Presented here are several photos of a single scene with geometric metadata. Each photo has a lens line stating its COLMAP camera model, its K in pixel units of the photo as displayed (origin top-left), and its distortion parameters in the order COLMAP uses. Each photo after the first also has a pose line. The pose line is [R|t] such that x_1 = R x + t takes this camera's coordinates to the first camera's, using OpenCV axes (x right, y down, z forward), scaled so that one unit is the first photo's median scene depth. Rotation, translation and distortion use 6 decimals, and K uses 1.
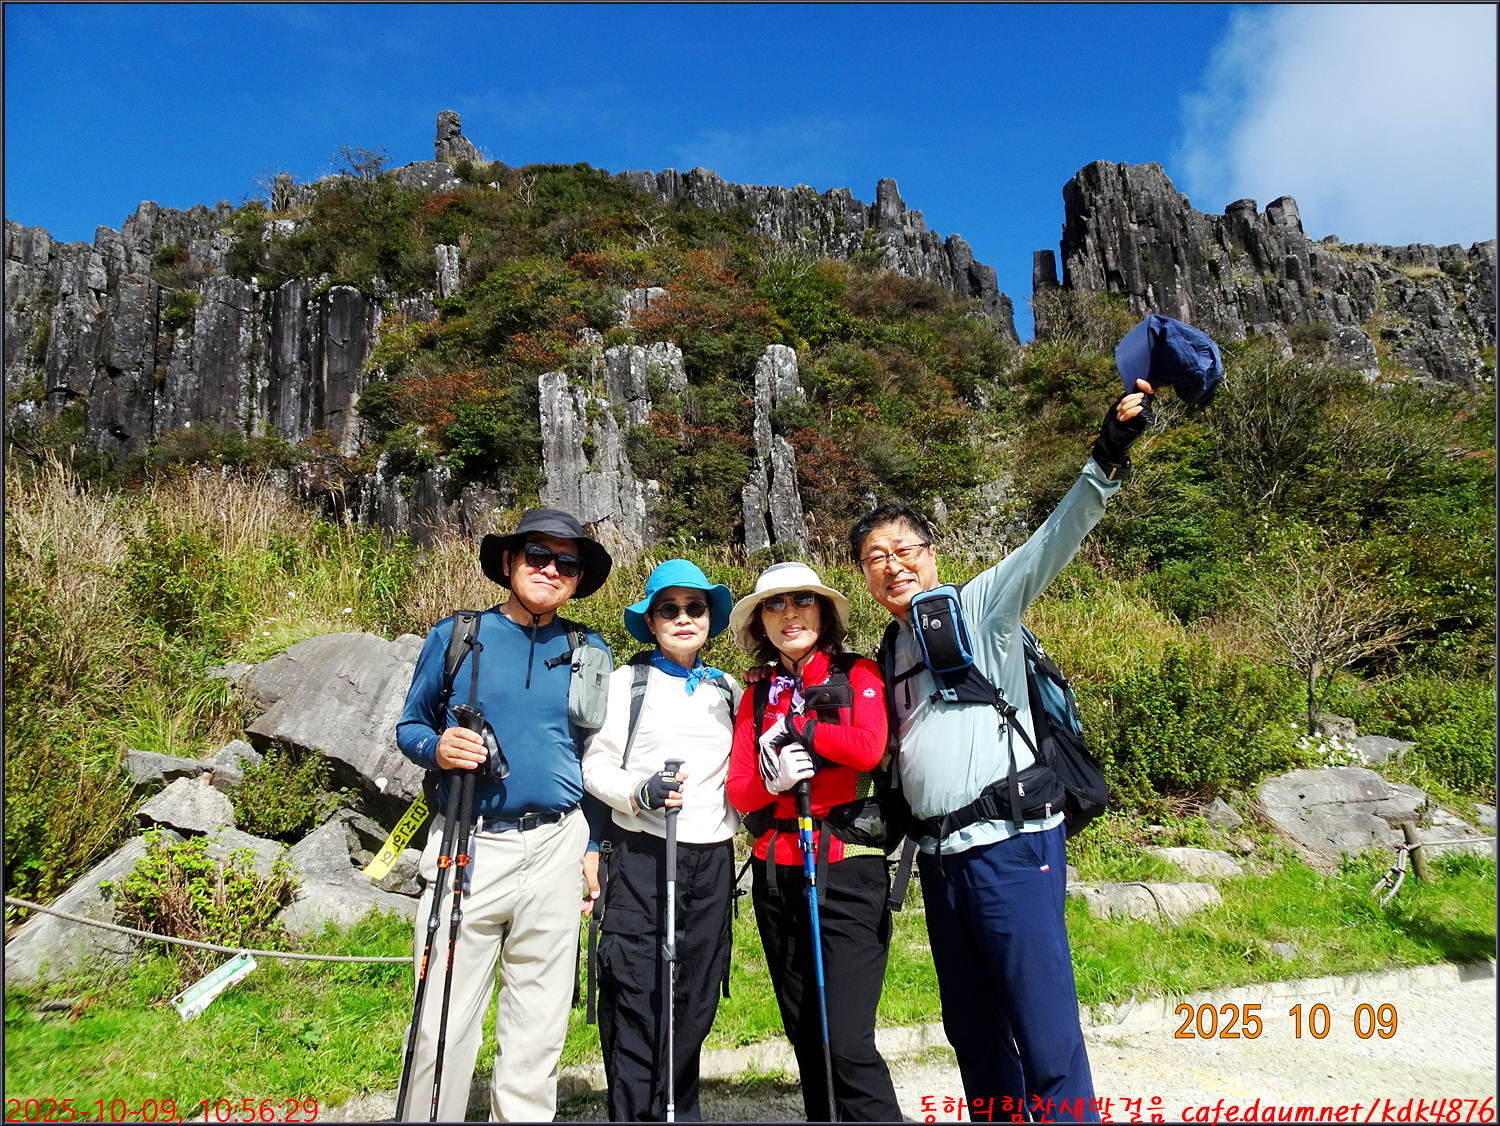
lens RADIAL K [[1064.0, 0, 747.3], [0, 1064.0, 558.2], [0, 0, 1]] dist [0.013981, -0.001995]
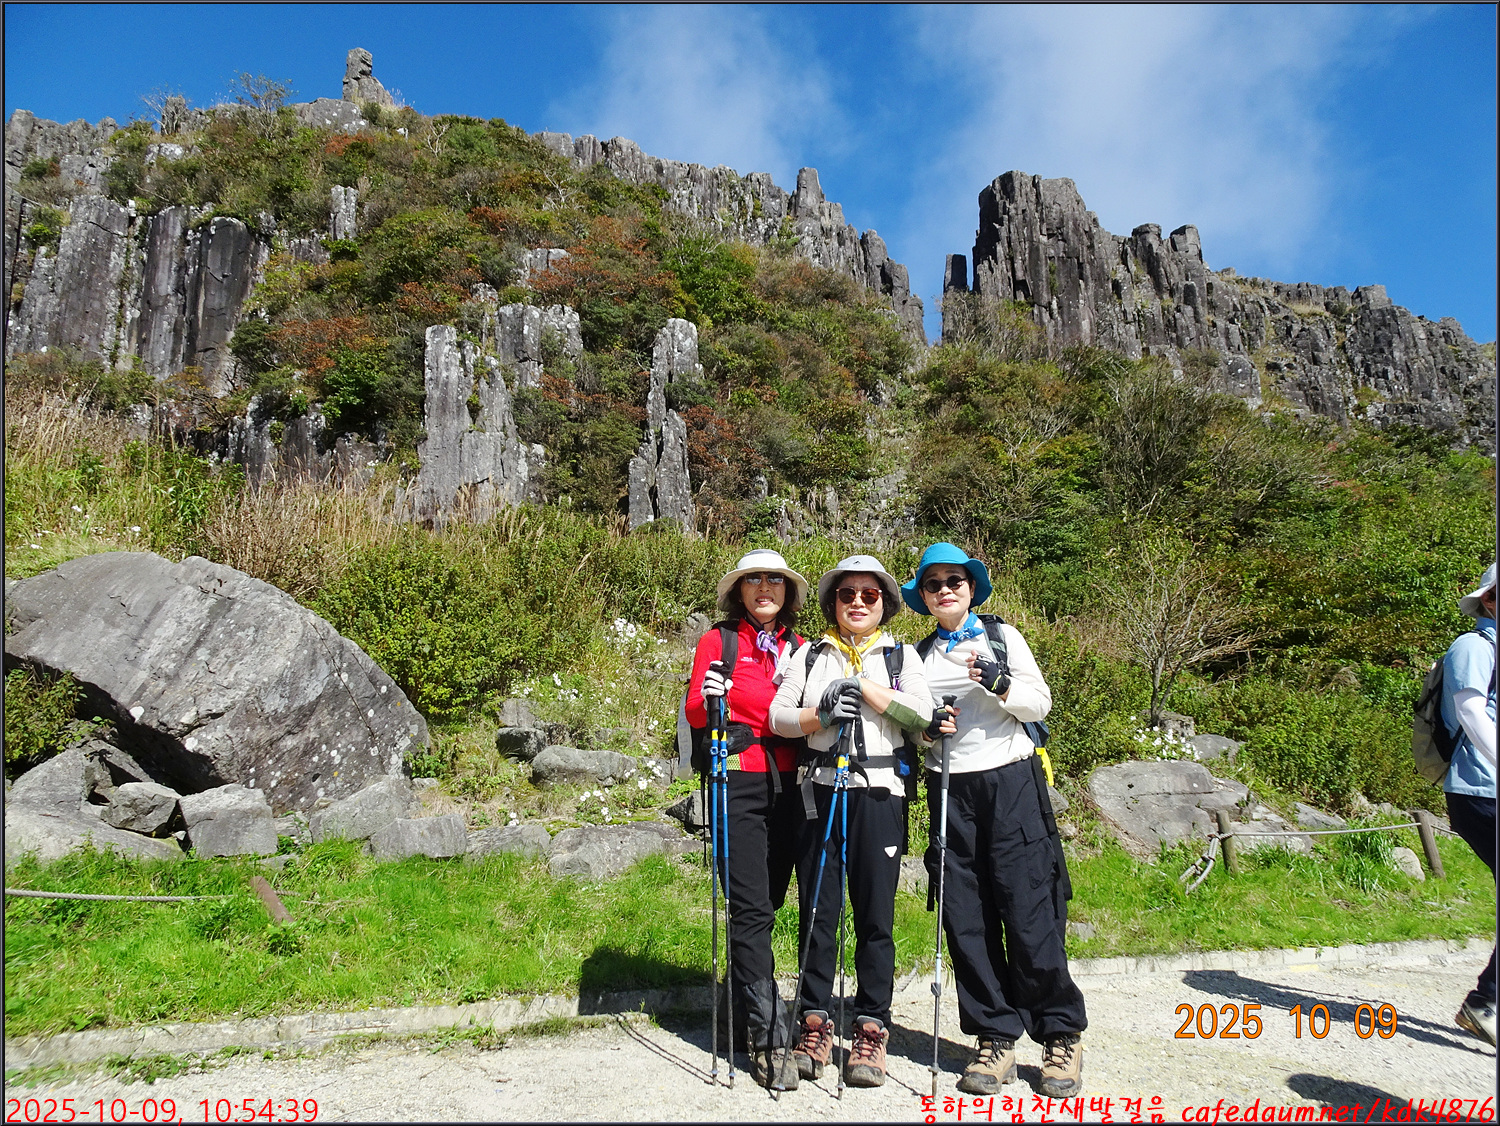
lens RADIAL K [[1064.6, 0, 746.9], [0, 1064.6, 558.4], [0, 0, 1]] dist [0.011111, 0.000645]
pose [[0.993700, 0.069366, 0.088024, 0.018768], [-0.070176, 0.997516, 0.006138, 0.009221], [-0.087379, -0.012276, 0.996099, 0.013210]]
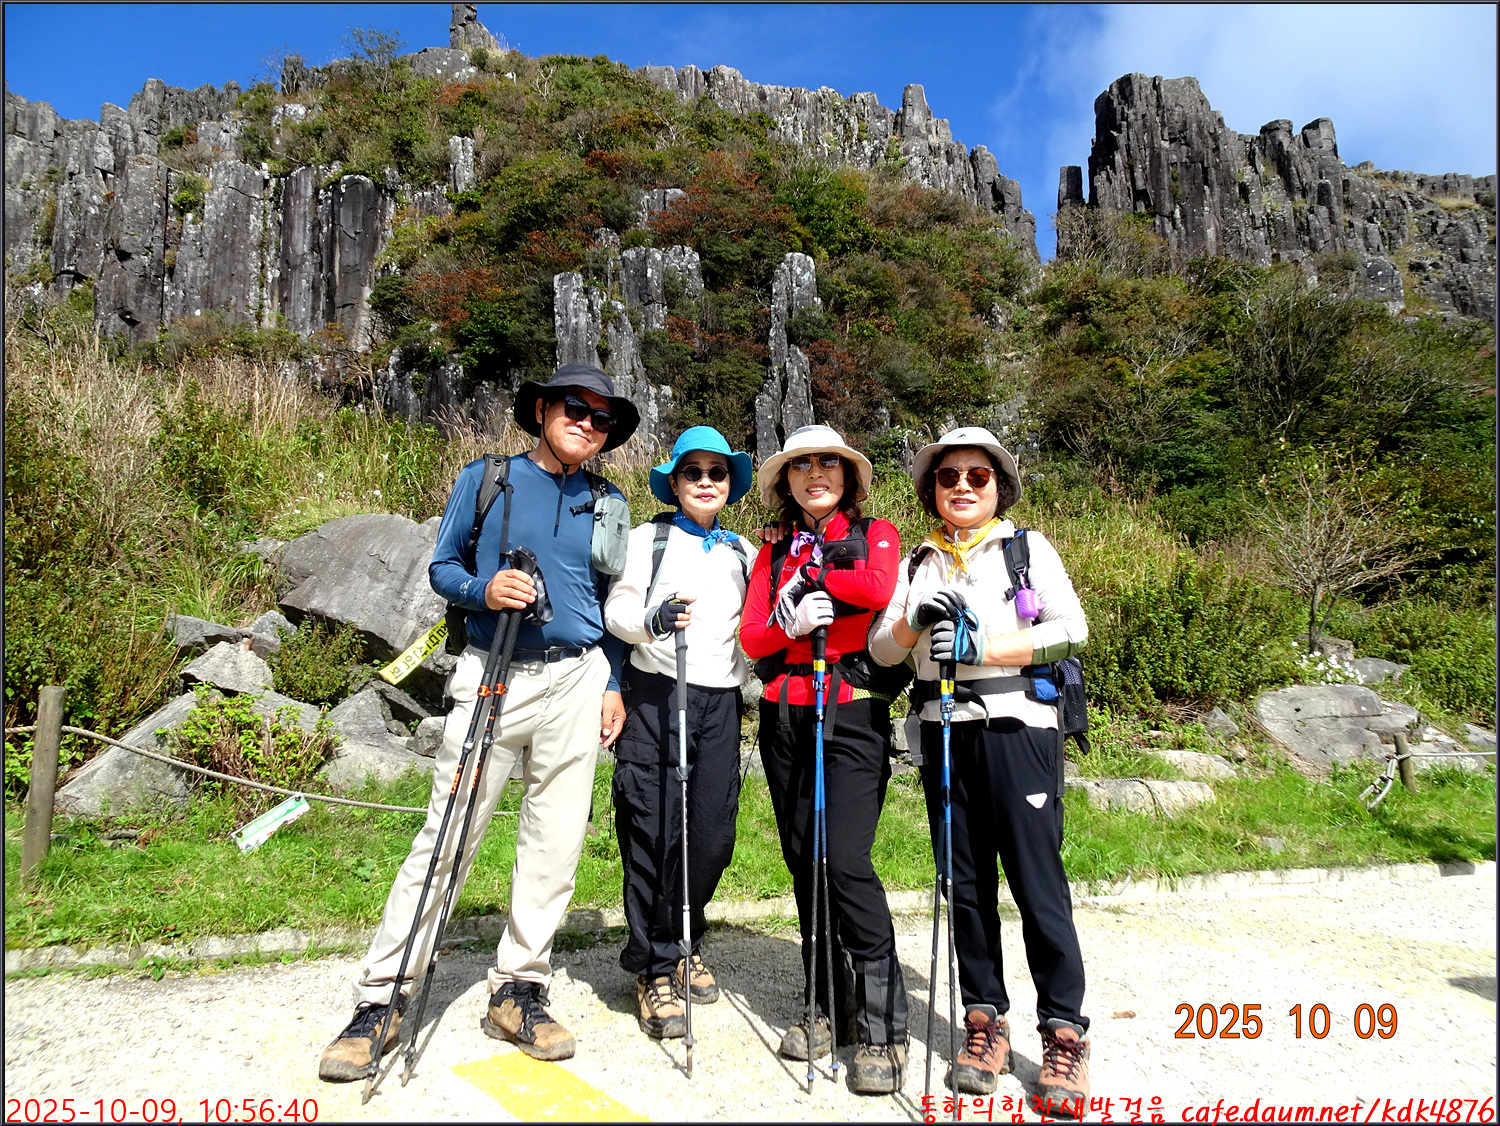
lens RADIAL K [[1064.7, 0, 746.9], [0, 1064.7, 557.4], [0, 0, 1]] dist [0.014360, -0.003564]
pose [[0.999264, 0.038340, -0.001476, -0.004903], [-0.038109, 0.996231, 0.077913, 0.005120], [0.004457, -0.077800, 0.996959, -0.005632]]
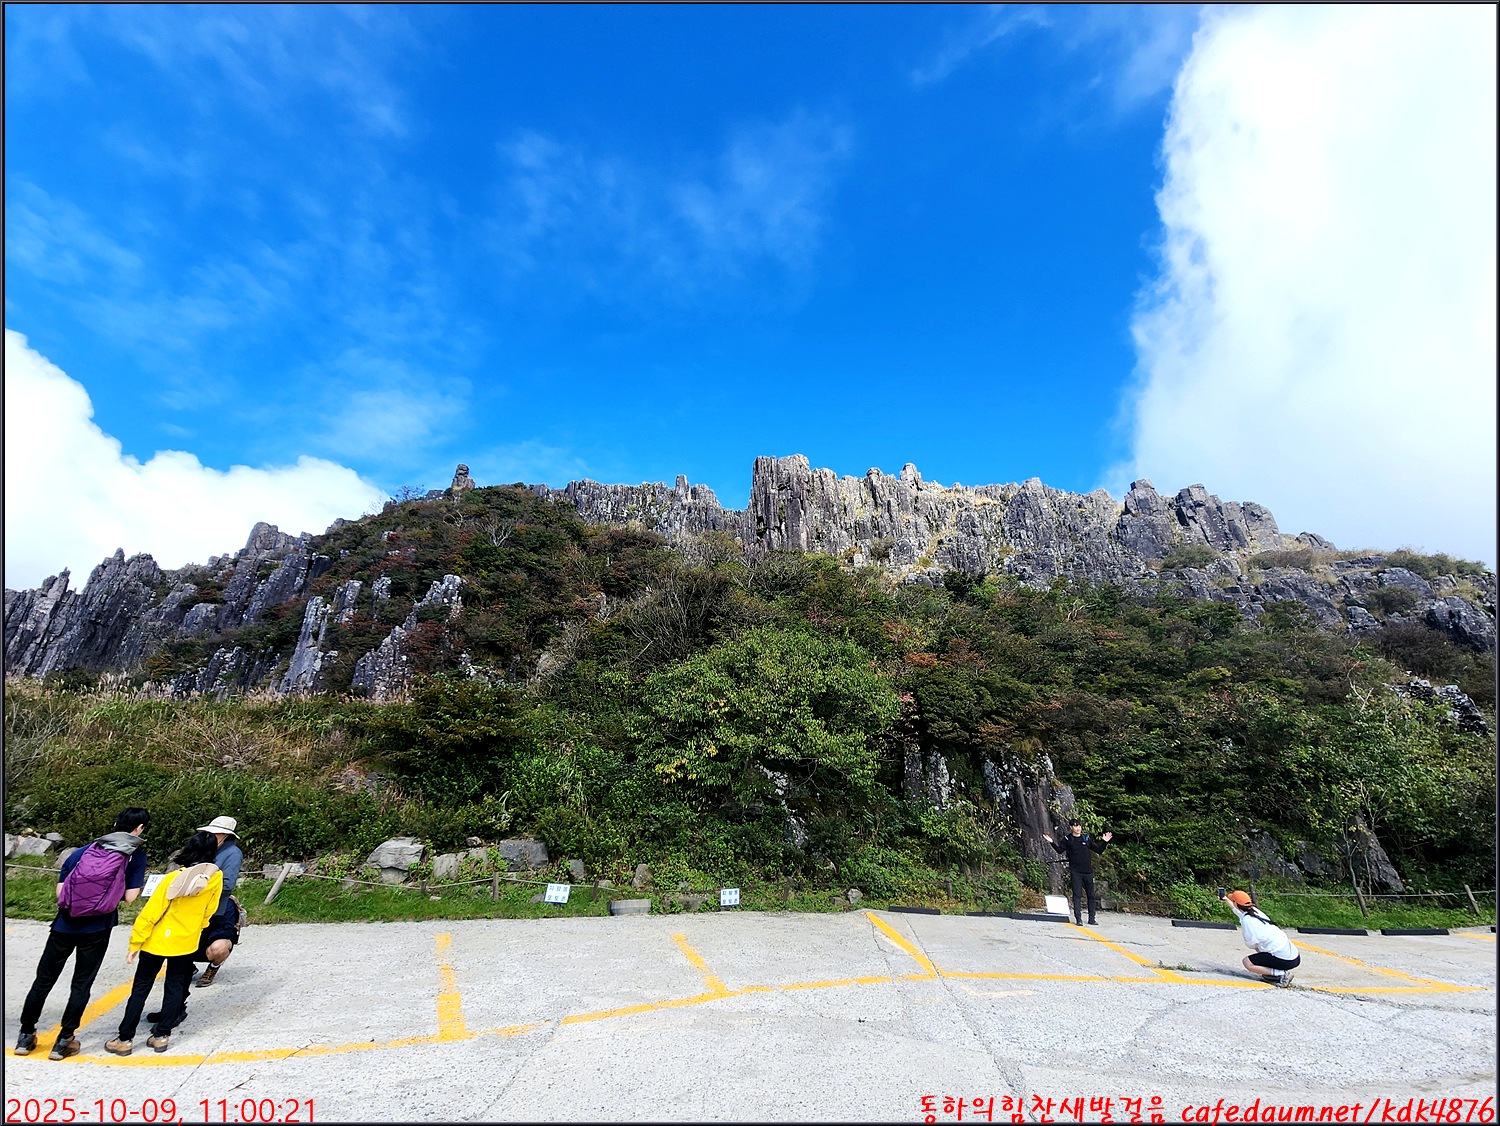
lens RADIAL K [[602.0, 0, 750.0], [0, 602.0, 563.0], [0, 0, 1]] dist [0.002038, 0.000035]
pose [[0.970758, -0.057057, -0.233181, 0.762169], [0.011054, 0.980938, -0.194007, -0.009249], [0.239806, 0.185756, 0.952884, 0.113417]]
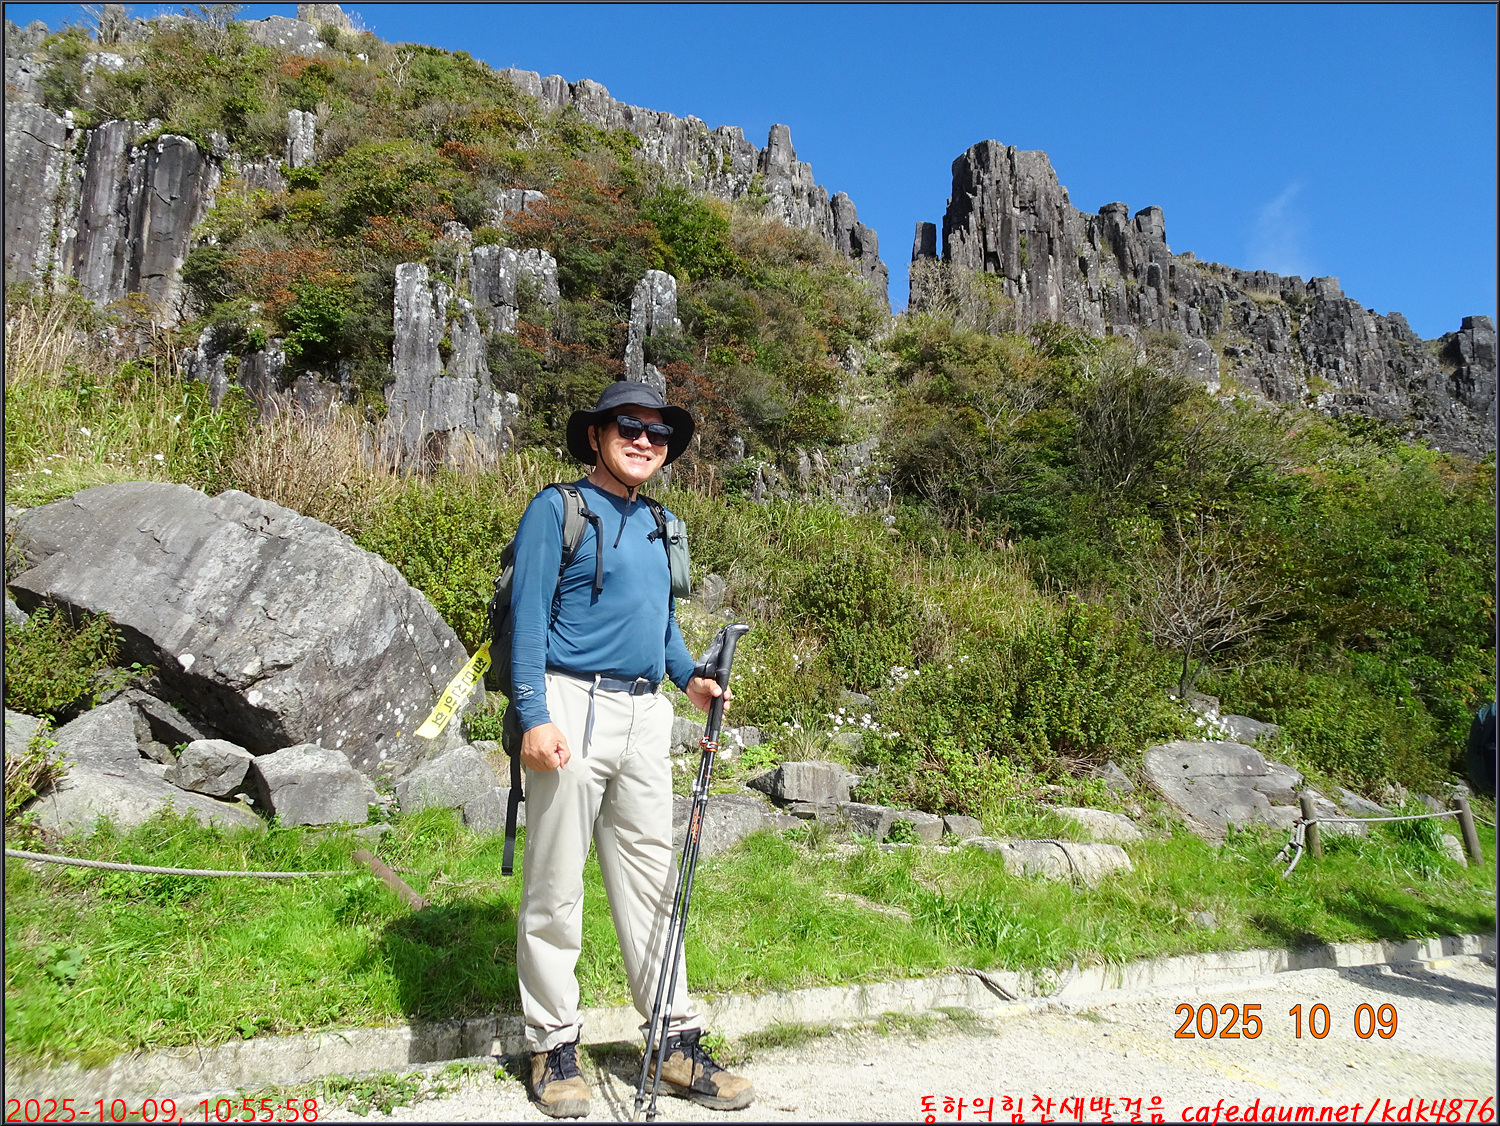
lens RADIAL K [[1065.3, 0, 746.8], [0, 1065.3, 558.6], [0, 0, 1]] dist [0.008845, 0.002534]
pose [[0.982584, 0.103759, 0.154150, -0.013813], [-0.110195, 0.993336, 0.033789, 0.014075], [-0.149616, -0.050187, 0.987470, 0.033178]]
